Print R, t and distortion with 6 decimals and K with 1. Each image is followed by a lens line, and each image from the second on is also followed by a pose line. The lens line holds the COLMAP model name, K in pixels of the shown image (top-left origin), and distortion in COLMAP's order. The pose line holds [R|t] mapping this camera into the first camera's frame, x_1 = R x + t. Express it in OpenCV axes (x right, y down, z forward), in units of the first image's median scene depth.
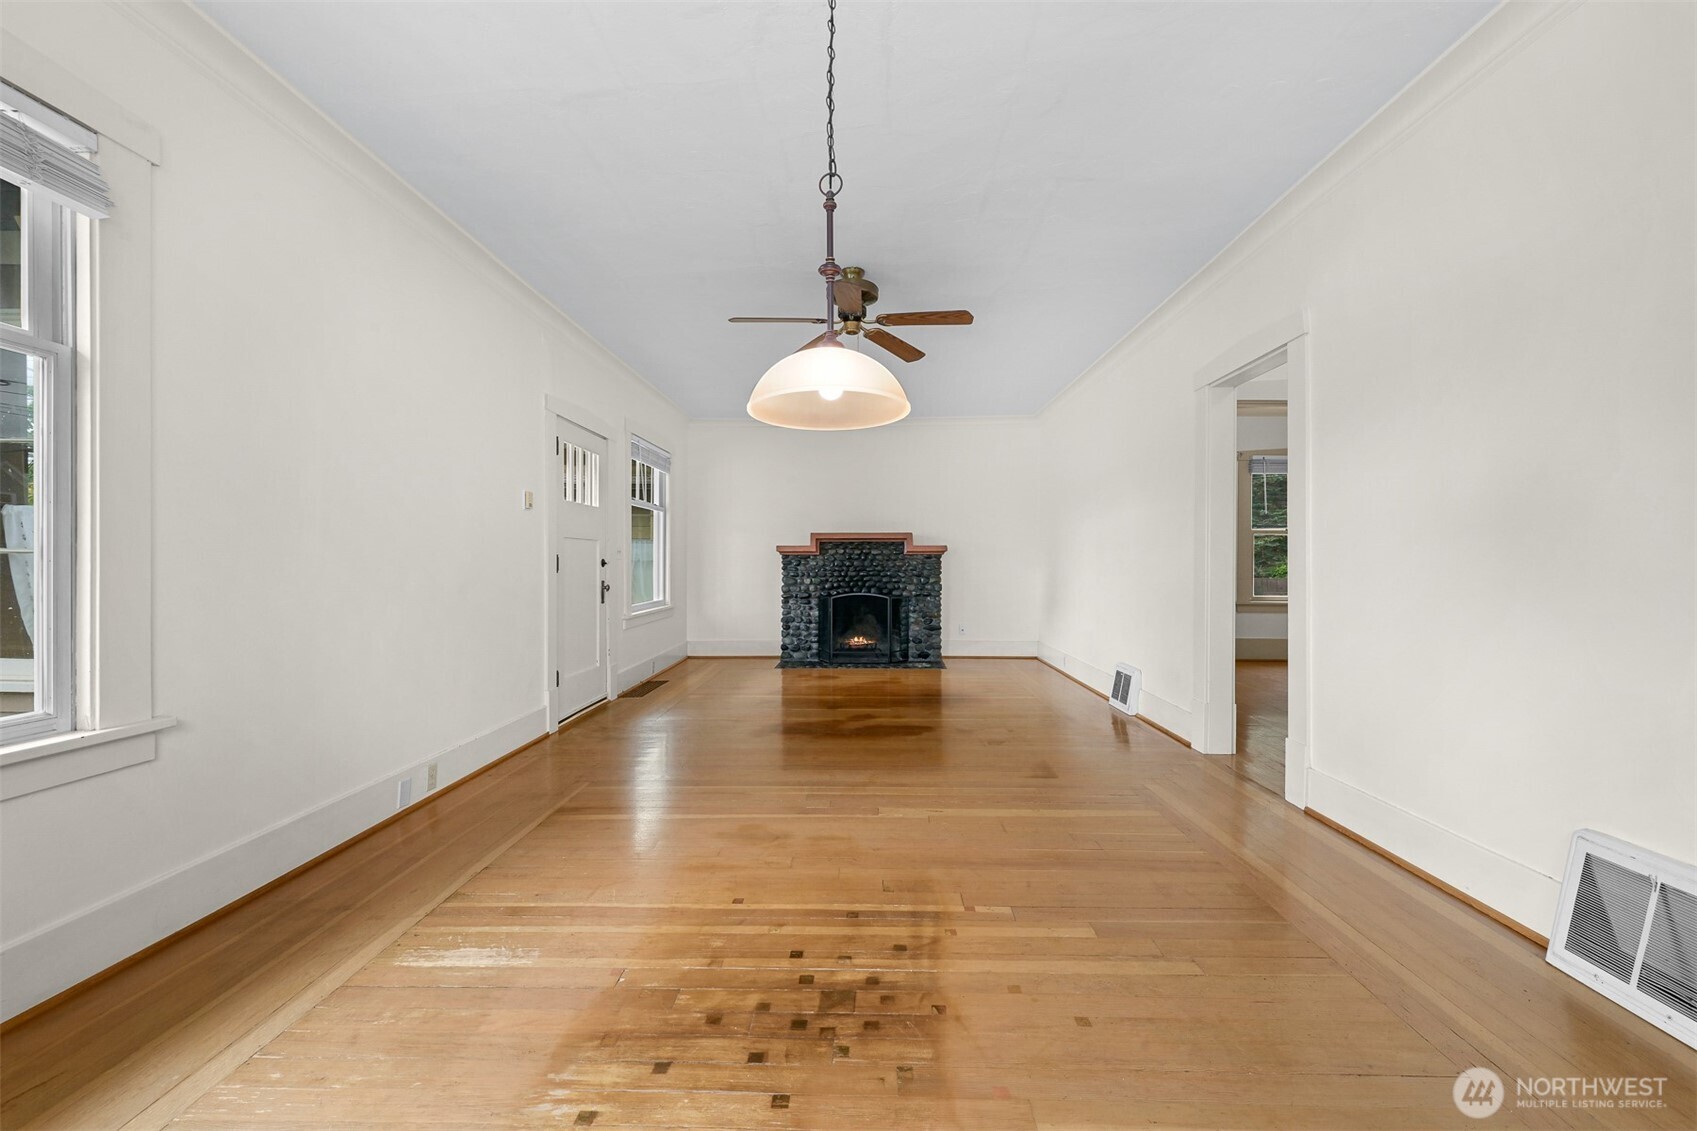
lens RADIAL K [[669.2, 0, 854.2], [0, 669.2, 565.0], [0, 0, 1]] dist [-0.001802, -0.000135]
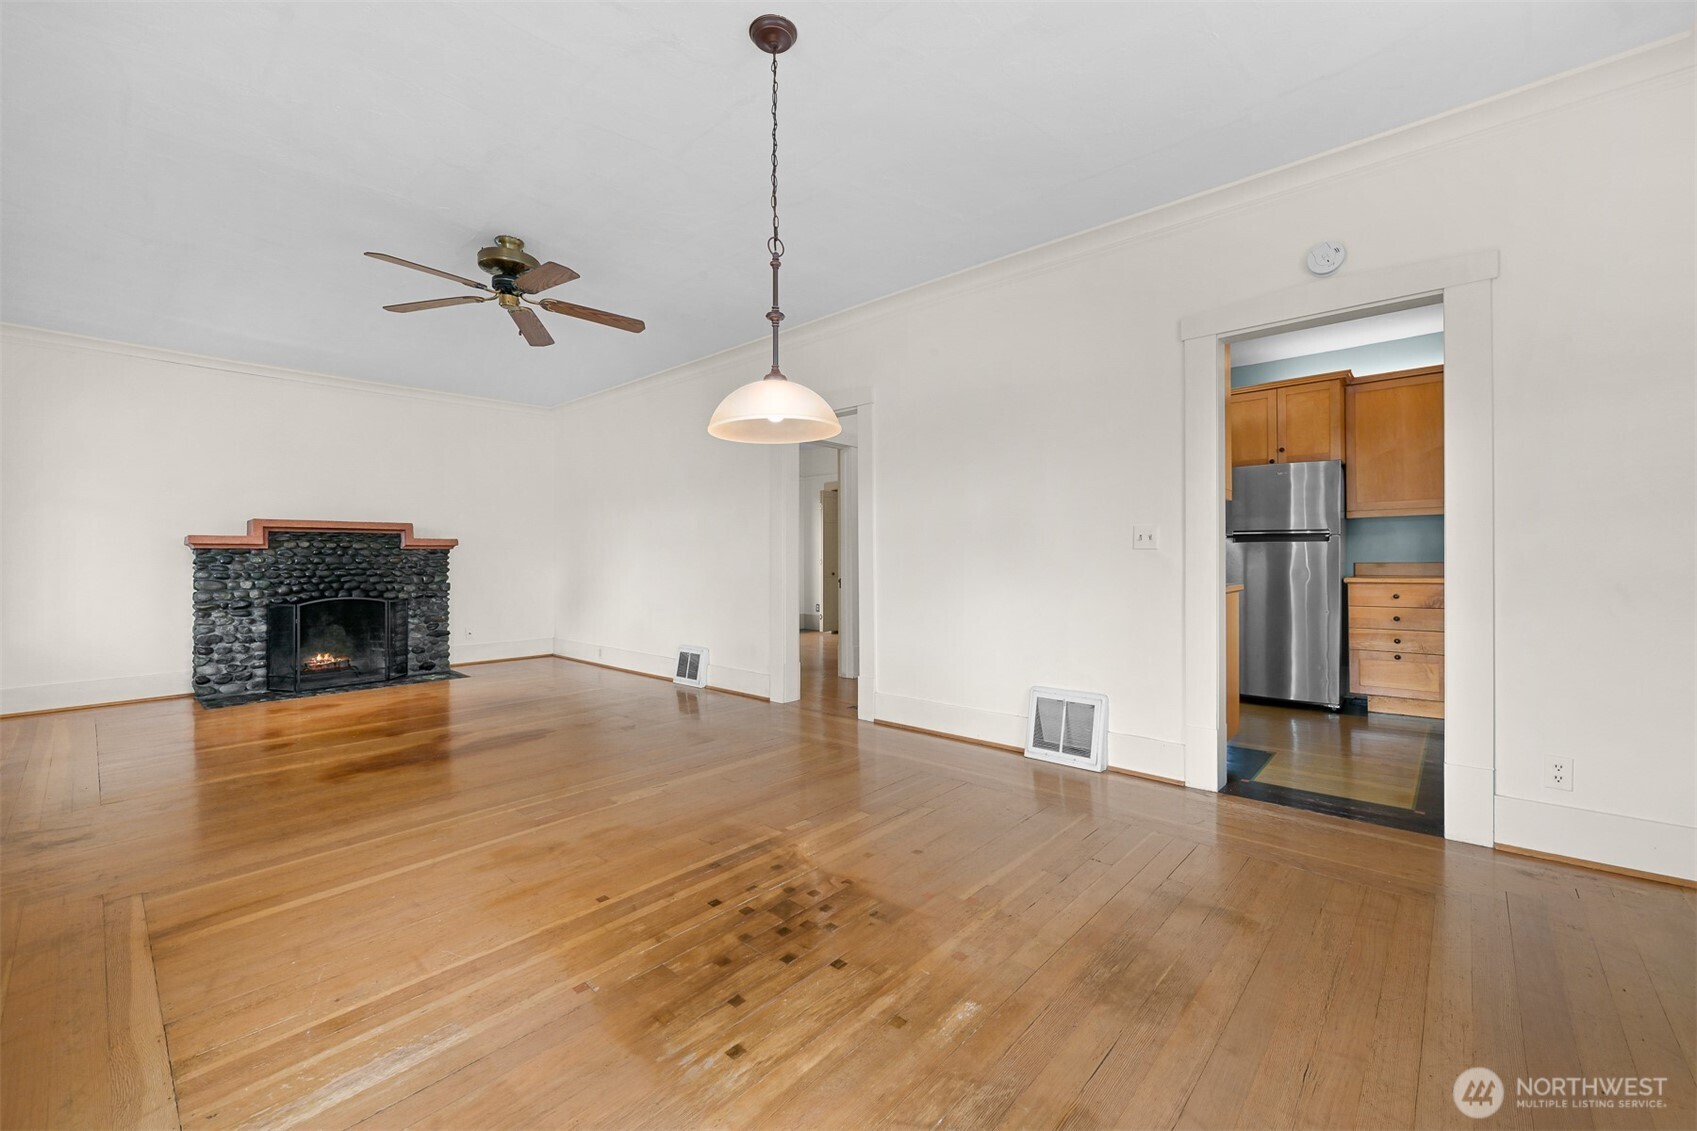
lens RADIAL K [[675.1, 0, 854.1], [0, 675.1, 557.6], [0, 0, 1]] dist [-0.001178, 0.000169]
pose [[0.650592, -0.003478, 0.759420, -0.209683], [0.007790, 0.999967, -0.002094, 0.001400], [-0.759388, 0.007278, 0.650598, 0.020901]]
